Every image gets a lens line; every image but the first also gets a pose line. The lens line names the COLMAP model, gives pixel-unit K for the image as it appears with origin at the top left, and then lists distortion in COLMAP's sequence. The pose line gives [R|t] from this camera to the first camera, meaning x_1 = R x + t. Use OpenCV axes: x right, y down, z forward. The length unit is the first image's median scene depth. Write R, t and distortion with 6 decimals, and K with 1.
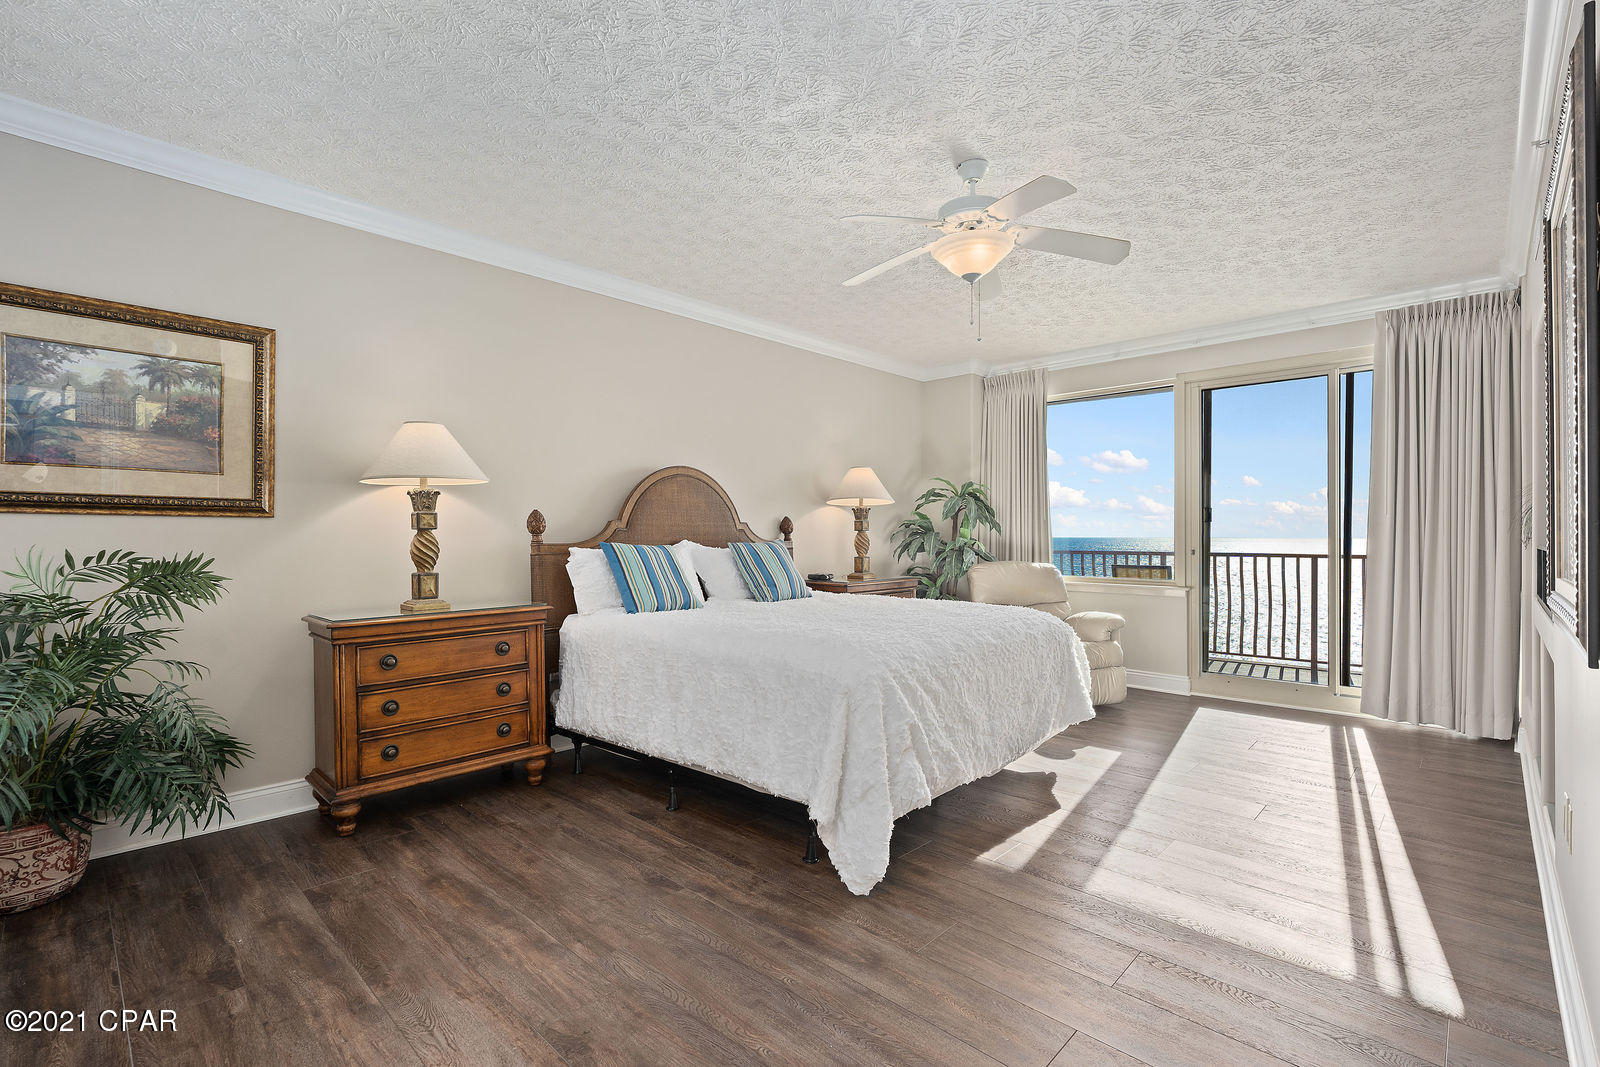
lens RADIAL K [[720.8, 0, 800.0], [0, 720.8, 533.5], [0, 0, 1]] dist [0.000210, -0.000290]
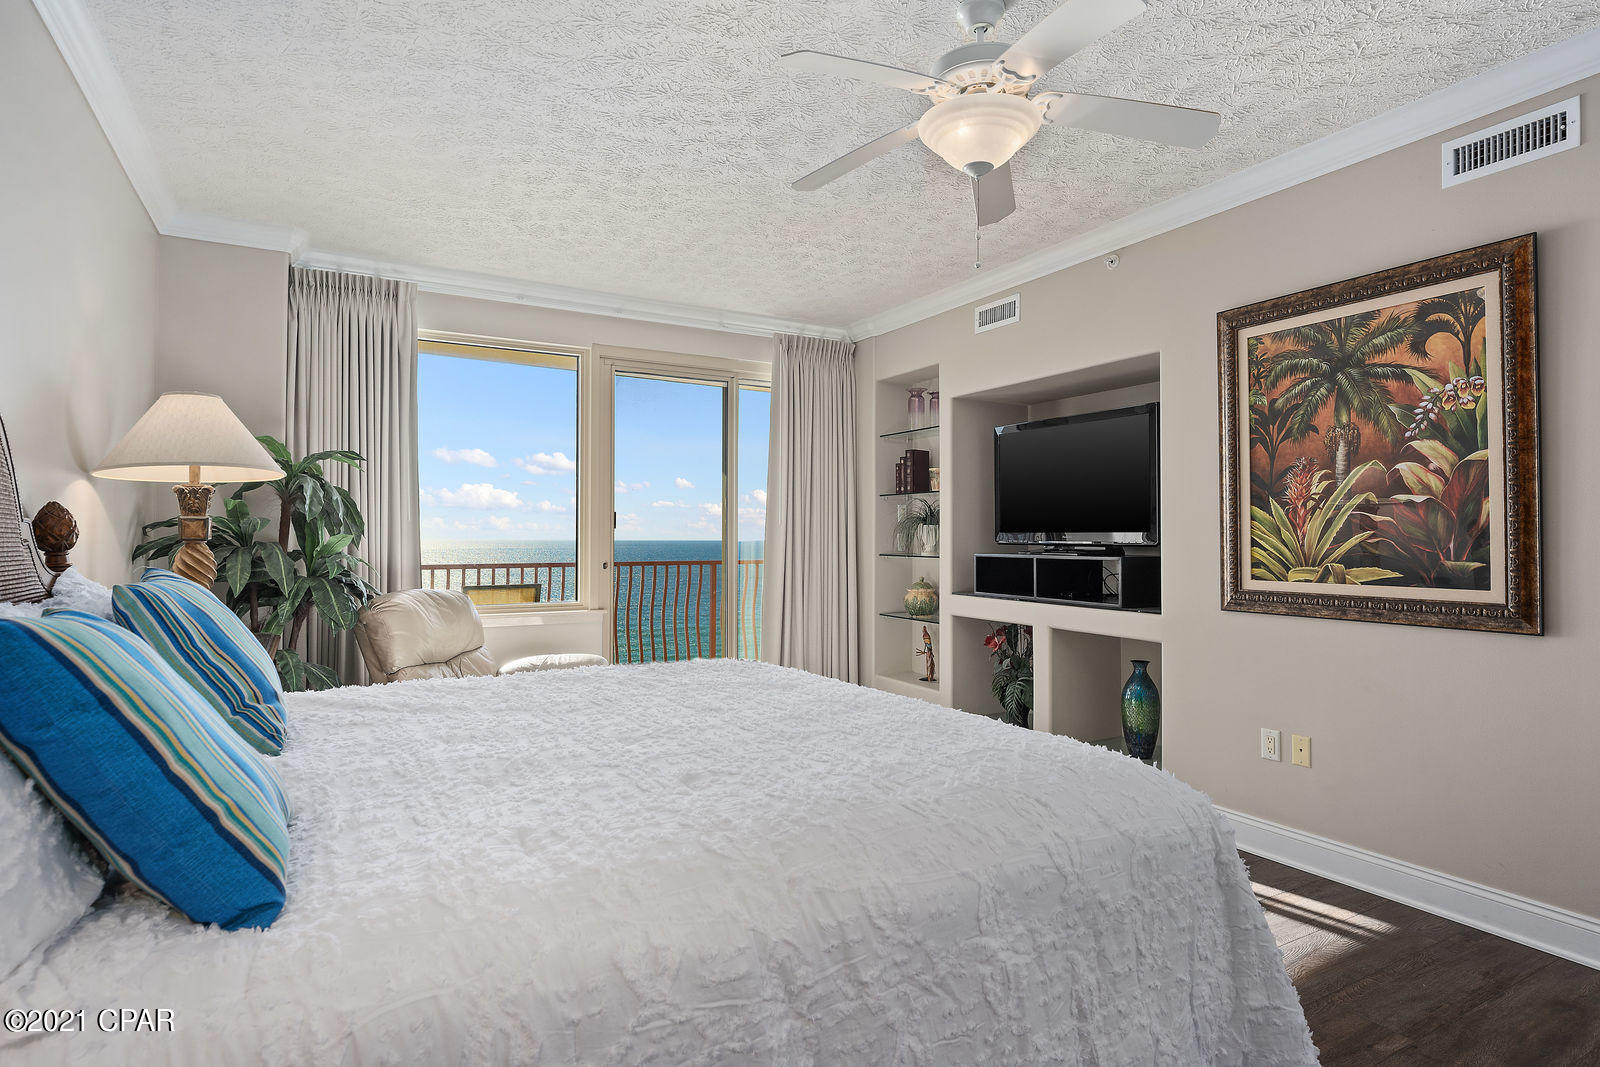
lens RADIAL K [[837.1, 0, 800.0], [0, 837.1, 533.5], [0, 0, 1]] dist [-0.000301, -0.000039]
pose [[0.281999, 0.004896, 0.959402, -0.301210], [-0.000103, 0.999987, -0.005073, -0.004695], [-0.959415, 0.001331, 0.281996, 0.503873]]
